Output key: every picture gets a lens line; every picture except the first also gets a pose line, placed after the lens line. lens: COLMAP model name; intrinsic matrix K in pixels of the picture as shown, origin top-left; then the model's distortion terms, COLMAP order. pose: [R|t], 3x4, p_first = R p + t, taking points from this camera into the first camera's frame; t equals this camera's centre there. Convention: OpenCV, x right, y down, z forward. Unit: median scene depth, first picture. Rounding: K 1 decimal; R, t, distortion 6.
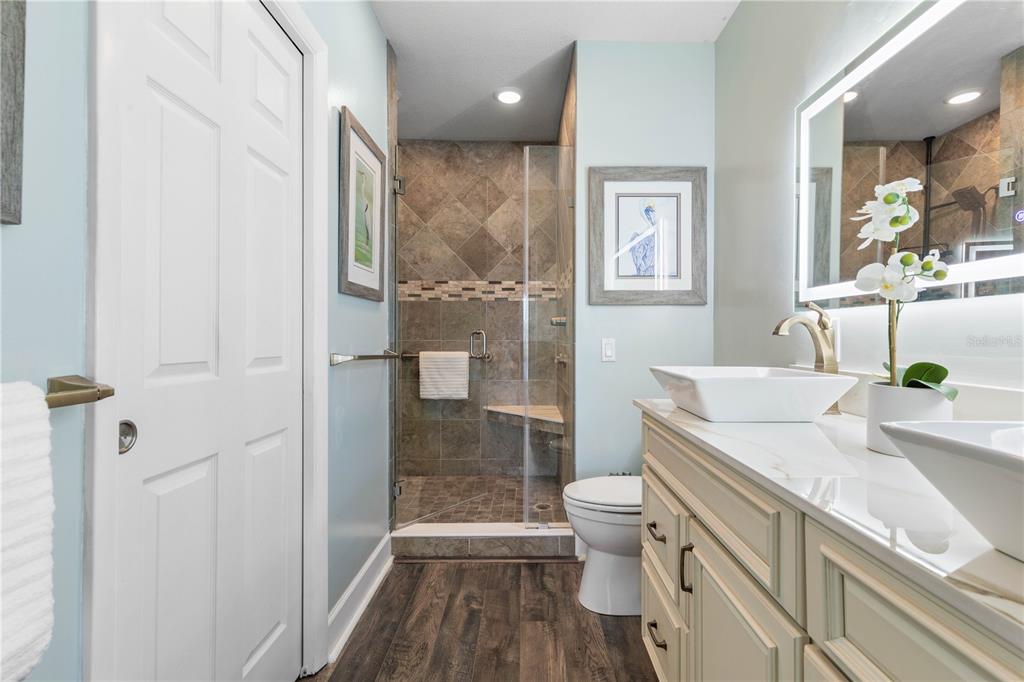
lens RADIAL K [[462.4, 0, 525.2], [0, 462.4, 334.7], [0, 0, 1]] dist [0.008076, -0.002459]
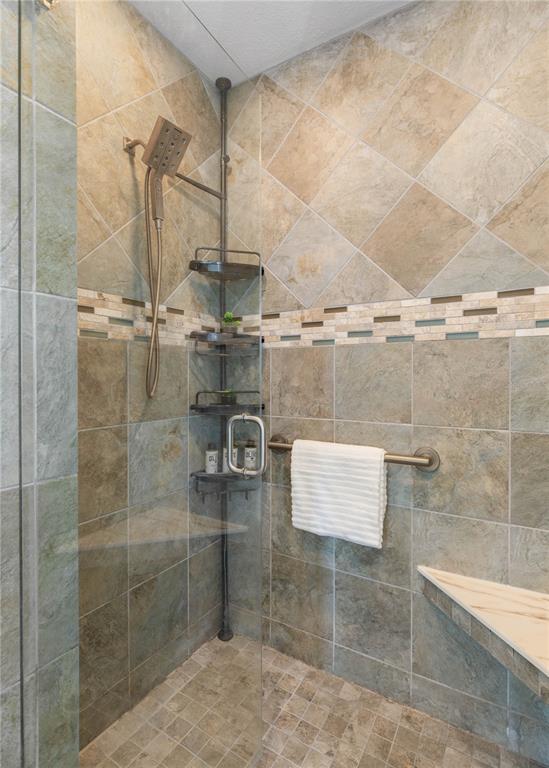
lens RADIAL K [[390.1, 0, 266.2], [0, 390.1, 379.0], [0, 0, 1]] dist [-0.005443, -0.000146]
pose [[0.841527, 0.001740, -0.540212, -0.006914], [0.002726, 0.999968, 0.007467, -0.038075], [0.540208, -0.007756, 0.841496, 0.584211]]
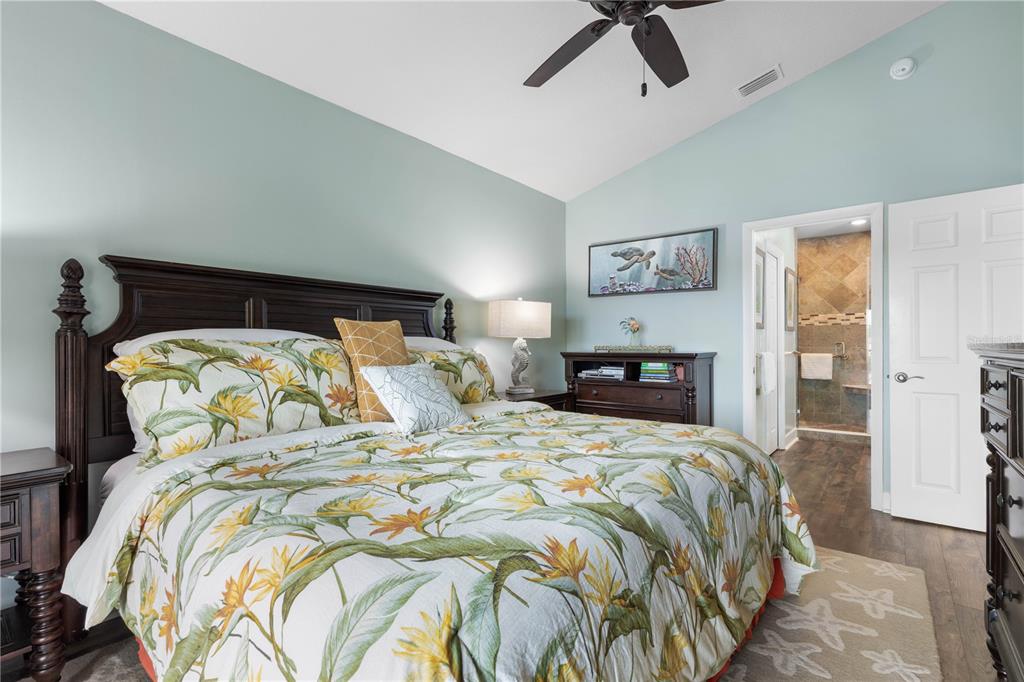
lens RADIAL K [[462.4, 0, 522.0], [0, 462.4, 345.7], [0, 0, 1]] dist [0.008076, -0.002459]
pose [[0.776263, -0.003940, -0.630397, 0.077282], [0.006580, 0.999977, 0.001852, -0.005105], [0.630375, -0.005585, 0.776271, -1.148251]]
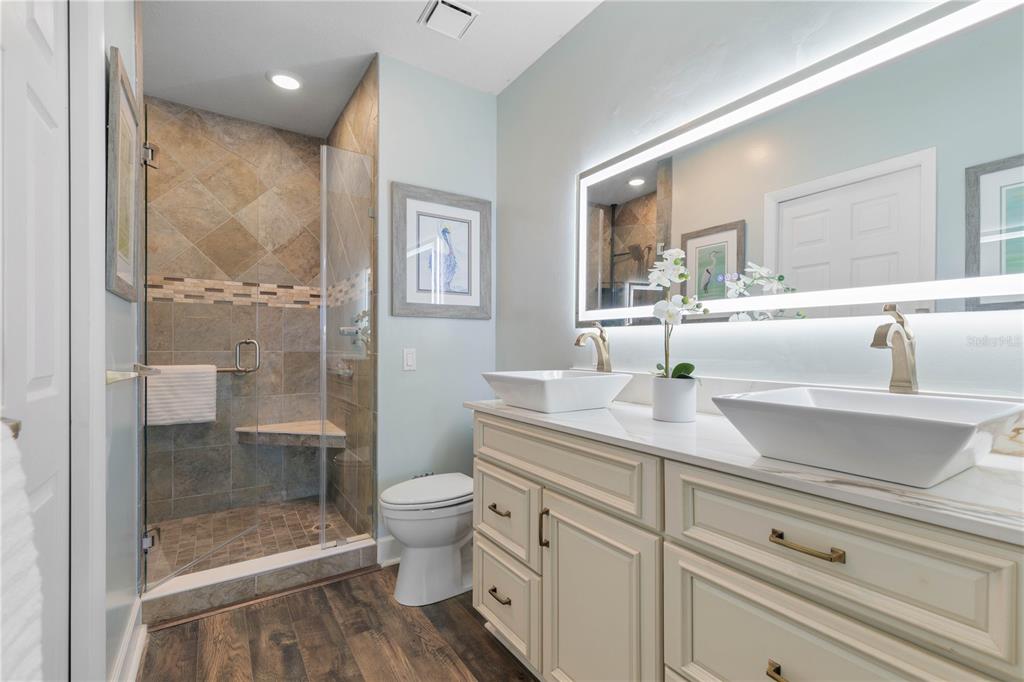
lens RADIAL K [[462.4, 0, 522.1], [0, 462.4, 345.9], [0, 0, 1]] dist [0.008076, -0.002459]
pose [[0.831380, -0.000176, 0.555704, -0.126243], [-0.001941, 0.999993, 0.003221, -0.000975], [-0.555701, -0.003756, 0.831374, -0.008967]]
